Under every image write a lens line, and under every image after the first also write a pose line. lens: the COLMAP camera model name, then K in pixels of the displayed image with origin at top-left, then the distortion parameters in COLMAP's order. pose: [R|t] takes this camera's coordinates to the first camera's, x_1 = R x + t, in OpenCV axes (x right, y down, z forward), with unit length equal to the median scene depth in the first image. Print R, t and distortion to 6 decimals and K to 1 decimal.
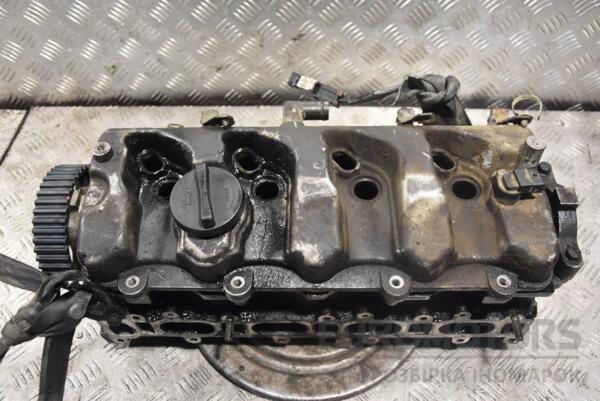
lens RADIAL K [[573.5, 0, 300.0], [0, 573.5, 200.5], [0, 0, 1]] dist [0.115164, 0.003750]
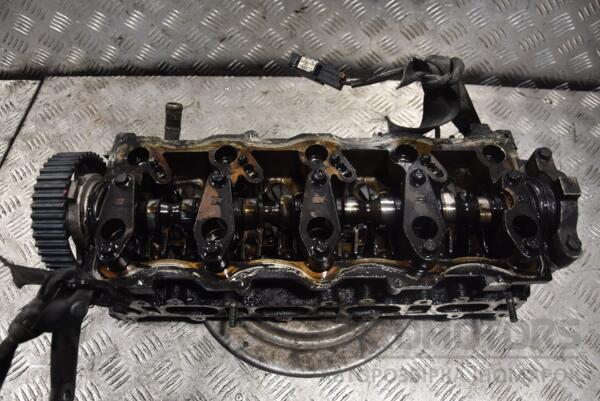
lens RADIAL K [[494.3, 0, 300.0], [0, 494.3, 200.5], [0, 0, 1]] dist [-0.002777, 0.001033]
pose [[0.999871, 0.008823, 0.013442, -0.013941], [-0.010269, 0.993703, 0.111572, -0.052896], [-0.012373, -0.111696, 0.993665, 0.117303]]
